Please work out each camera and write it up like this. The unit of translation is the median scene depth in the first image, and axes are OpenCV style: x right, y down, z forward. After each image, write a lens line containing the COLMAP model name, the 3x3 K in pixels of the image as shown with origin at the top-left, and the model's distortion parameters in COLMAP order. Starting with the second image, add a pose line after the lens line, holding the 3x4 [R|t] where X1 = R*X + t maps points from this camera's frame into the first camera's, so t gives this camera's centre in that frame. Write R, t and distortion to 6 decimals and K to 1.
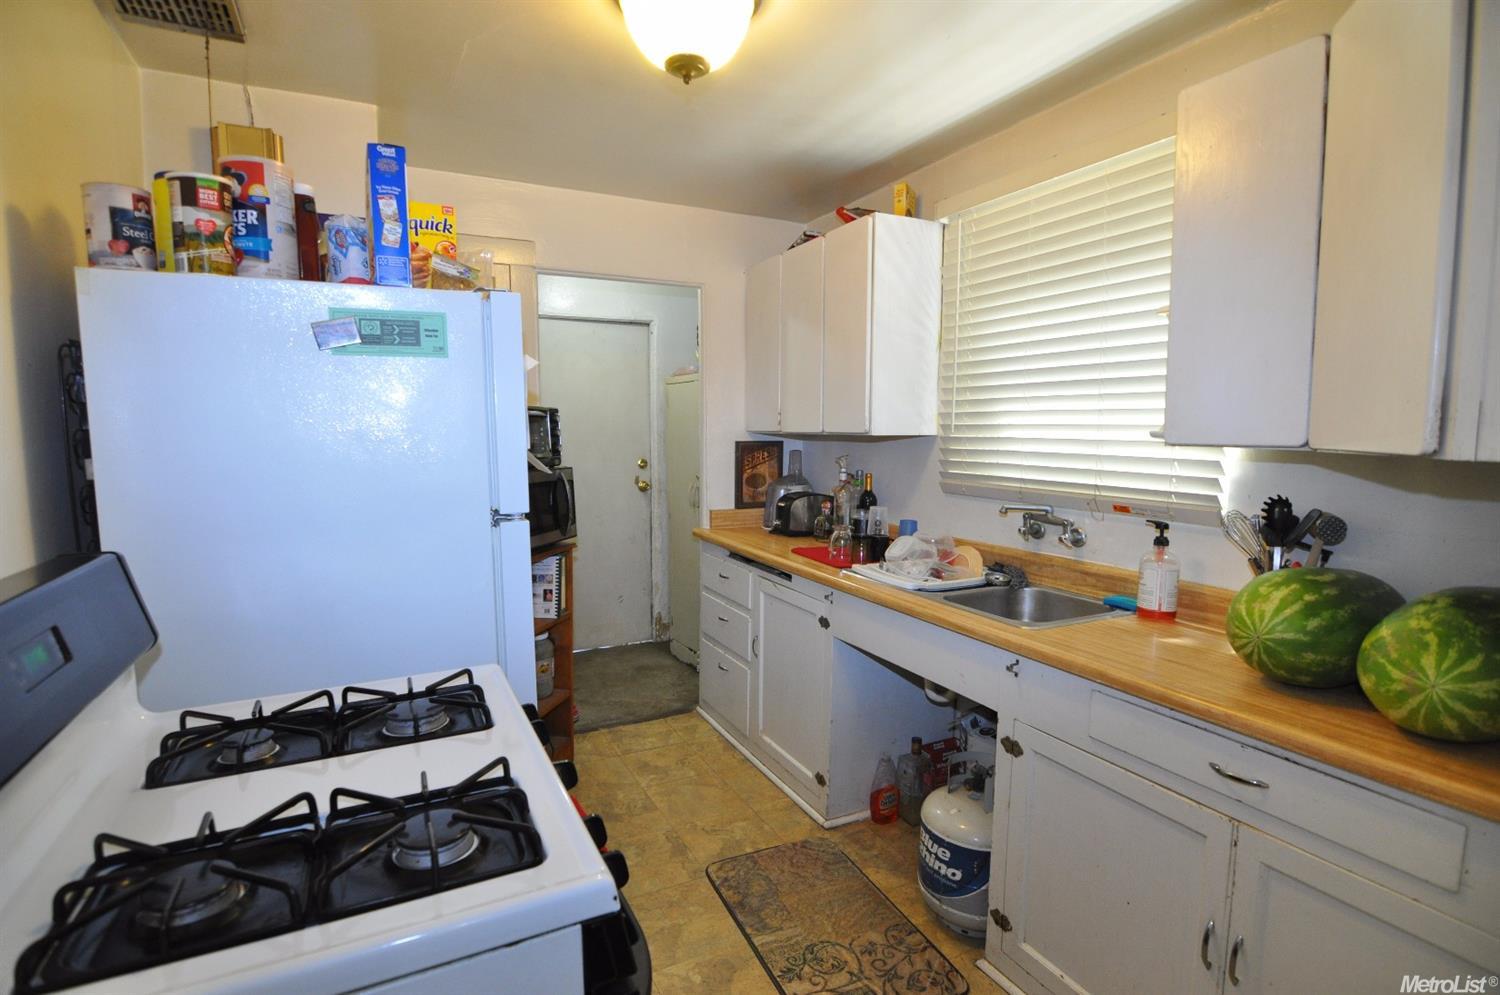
lens RADIAL K [[724.5, 0, 750.0], [0, 724.5, 497.5], [0, 0, 1]] dist [-0.001275, -0.000252]
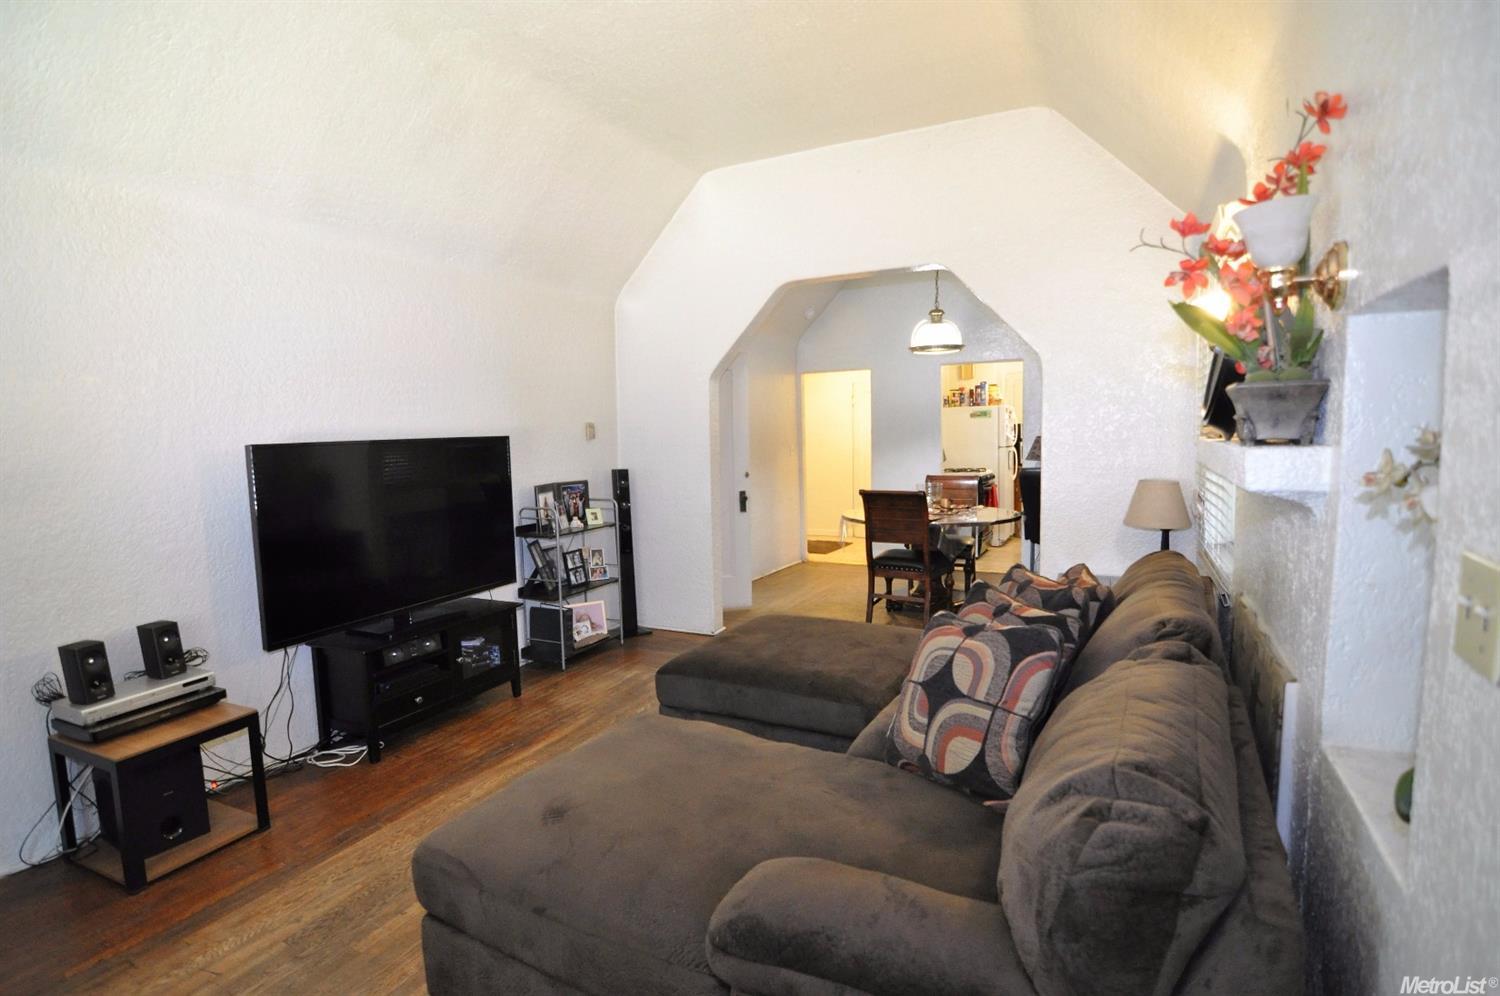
lens RADIAL K [[724.5, 0, 750.0], [0, 724.5, 498.0], [0, 0, 1]] dist [-0.001275, -0.000252]
pose [[0.599956, 0.060546, -0.797739, 3.026784], [-0.067183, 0.997423, 0.025175, 0.417039], [0.797207, 0.038490, 0.602478, -3.903724]]
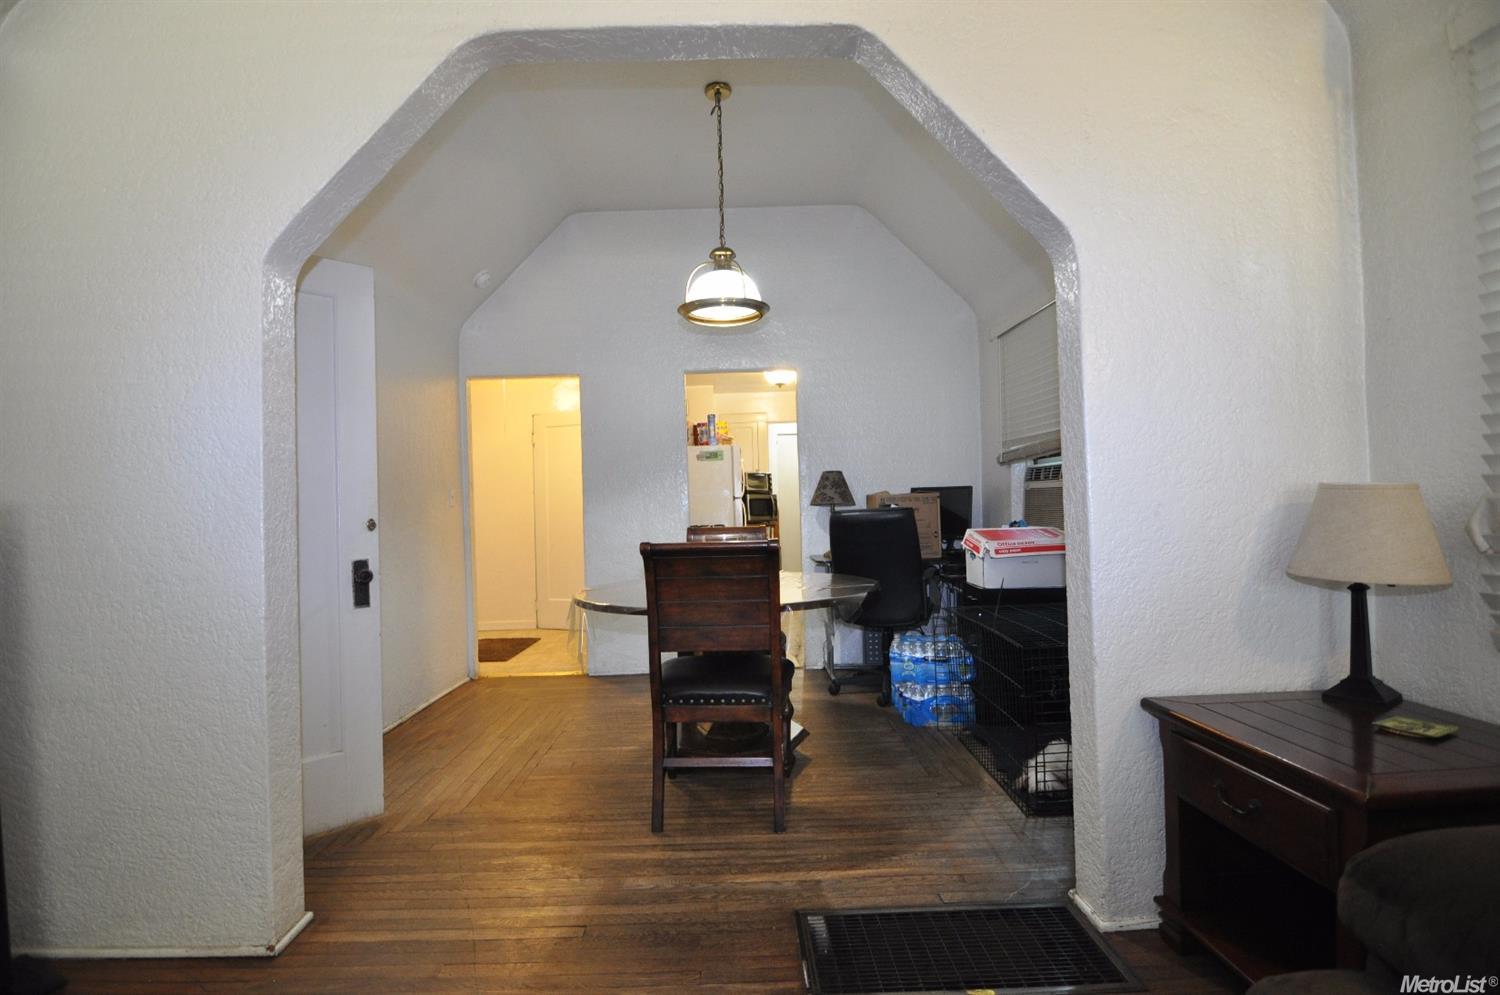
lens RADIAL K [[724.5, 0, 750.0], [0, 724.5, 497.5], [0, 0, 1]] dist [-0.001275, -0.000252]
pose [[0.902580, -0.028785, -0.429558, 1.619578], [-0.017846, 0.994403, -0.104134, 0.488949], [0.430152, 0.101655, 0.897015, -2.859815]]
